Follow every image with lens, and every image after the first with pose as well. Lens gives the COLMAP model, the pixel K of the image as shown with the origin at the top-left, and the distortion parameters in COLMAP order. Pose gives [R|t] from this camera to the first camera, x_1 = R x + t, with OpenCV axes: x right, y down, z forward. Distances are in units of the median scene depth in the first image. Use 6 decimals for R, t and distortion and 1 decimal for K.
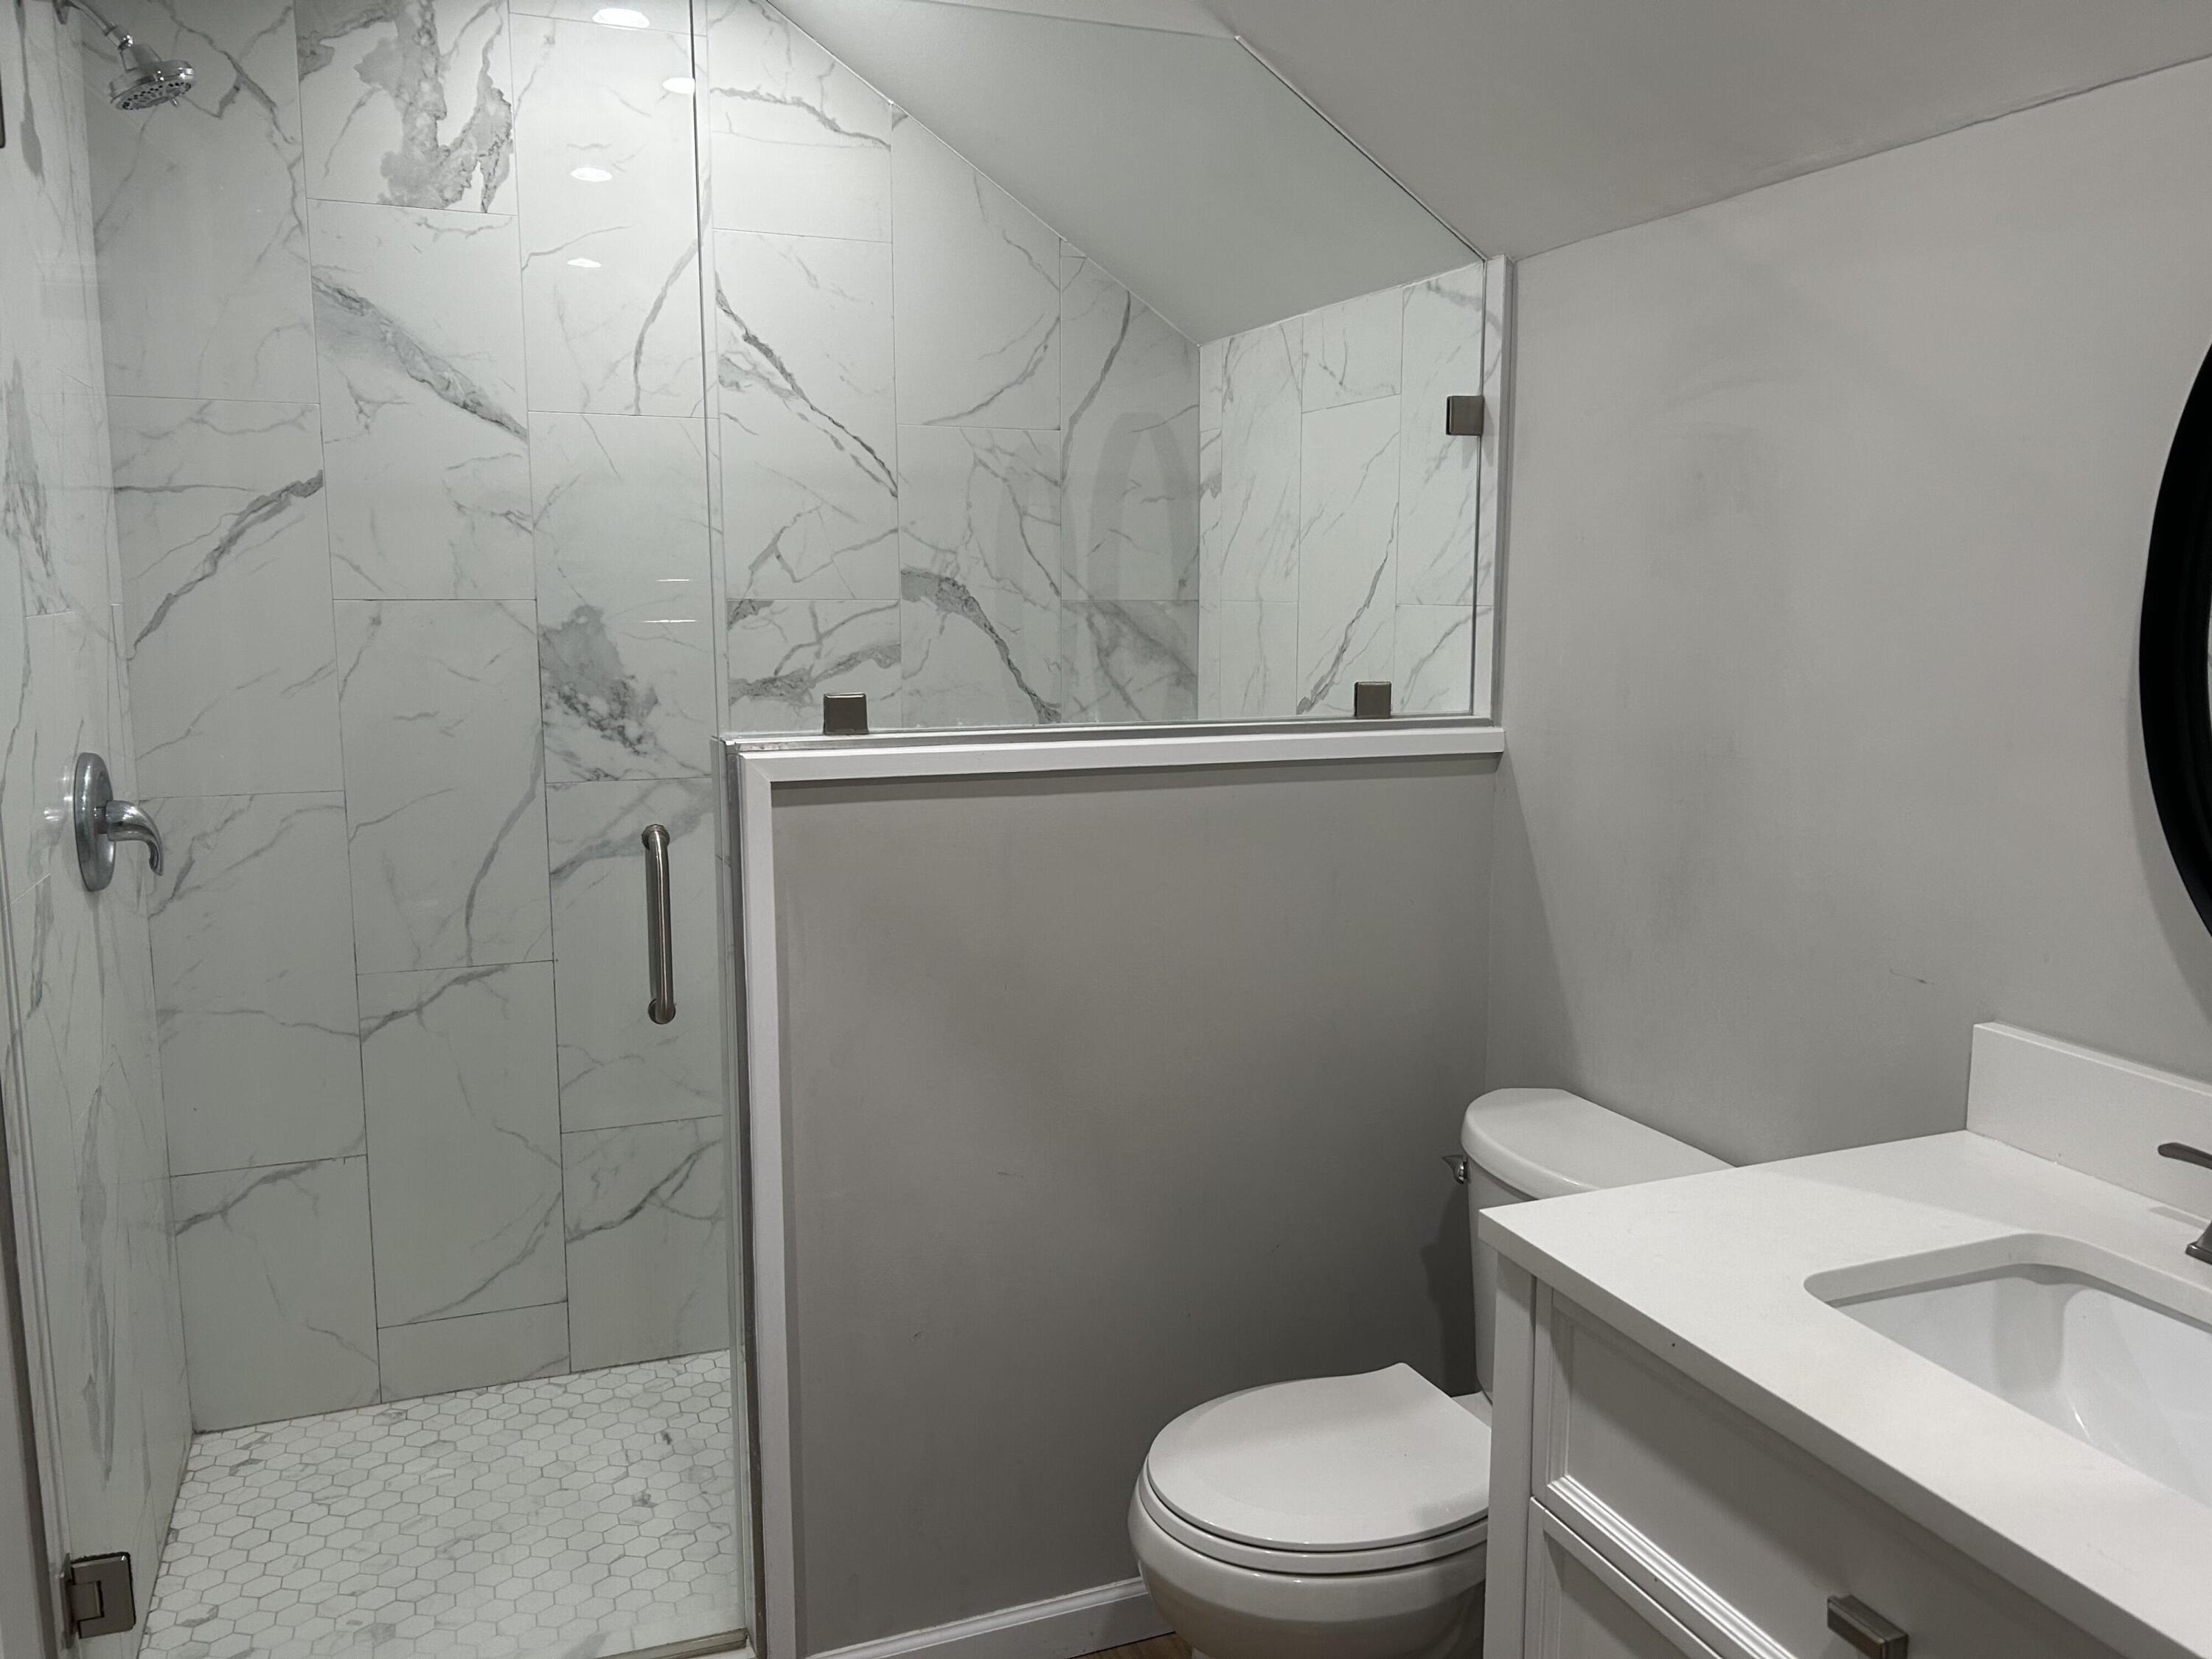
lens RADIAL K [[1650.0, 0, 1112.5], [0, 1650.0, 819.5], [0, 0, 1]] dist [0.010940, -0.034670]
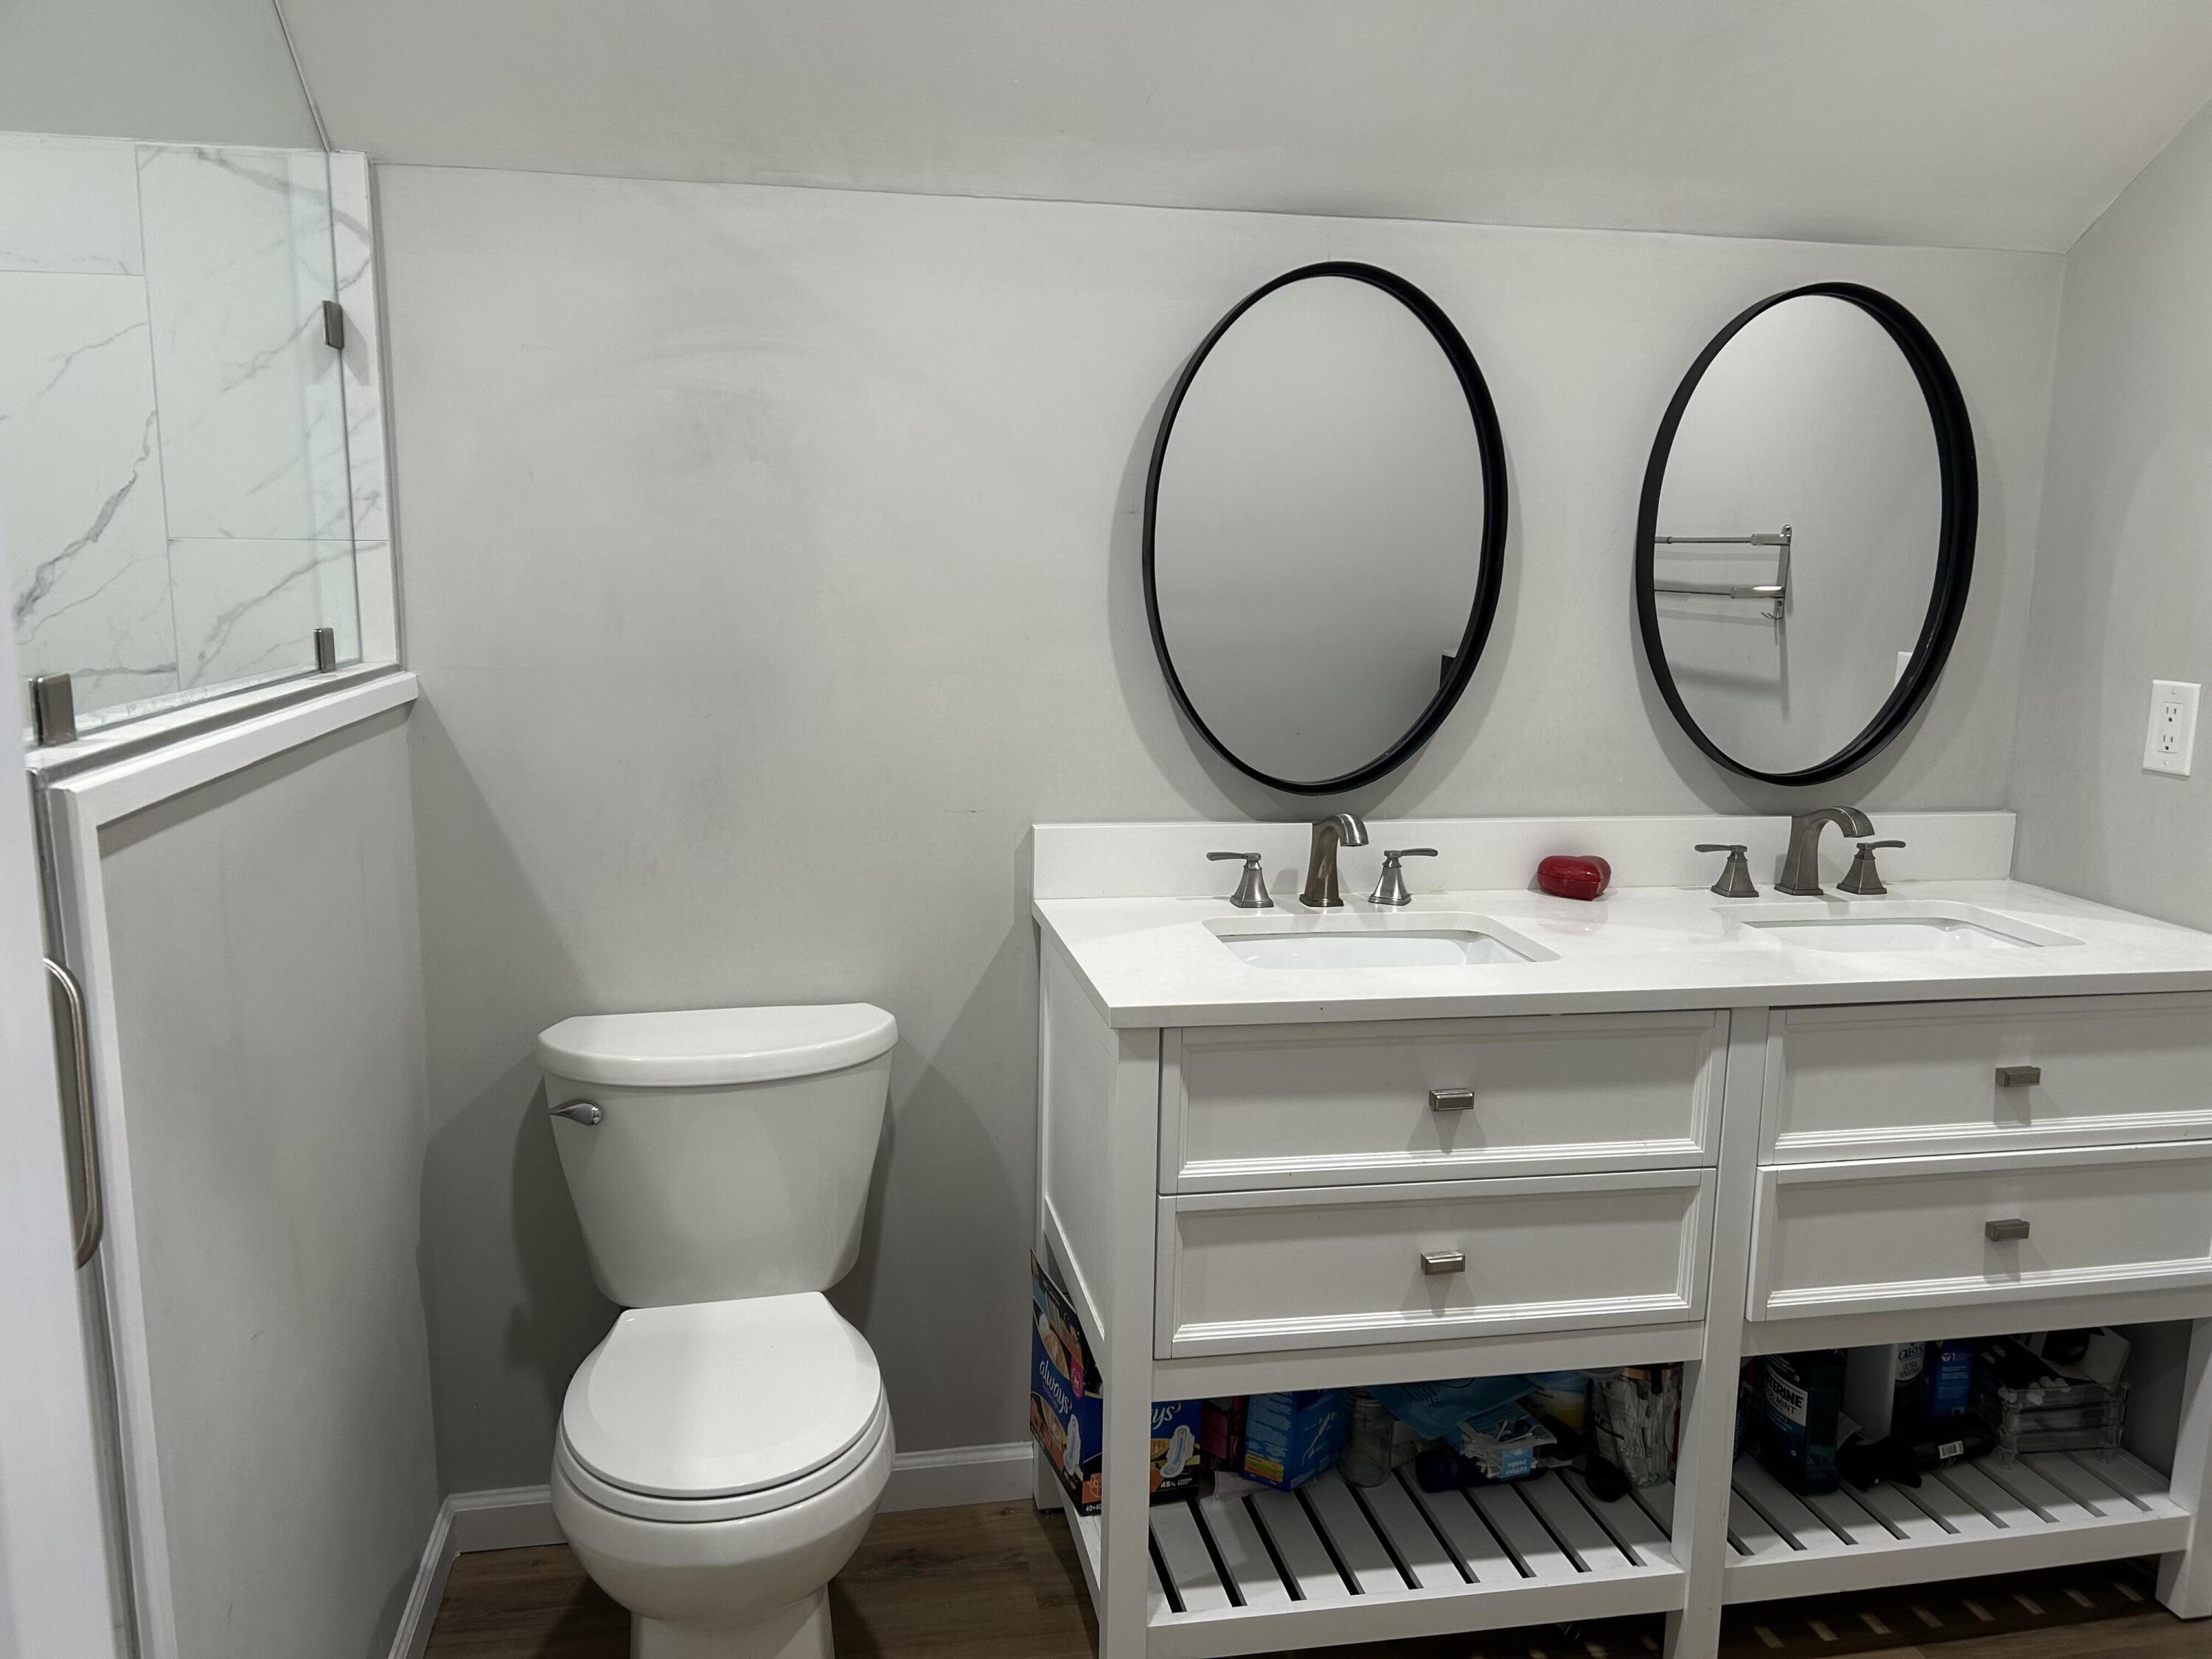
lens RADIAL K [[1650.0, 0, 1110.4], [0, 1650.0, 840.7], [0, 0, 1]] dist [0.010940, -0.034670]
pose [[0.181291, -0.164096, 0.969642, -0.618410], [0.123837, 0.981941, 0.143024, -0.046979], [-0.975601, 0.094148, 0.198338, 0.442331]]
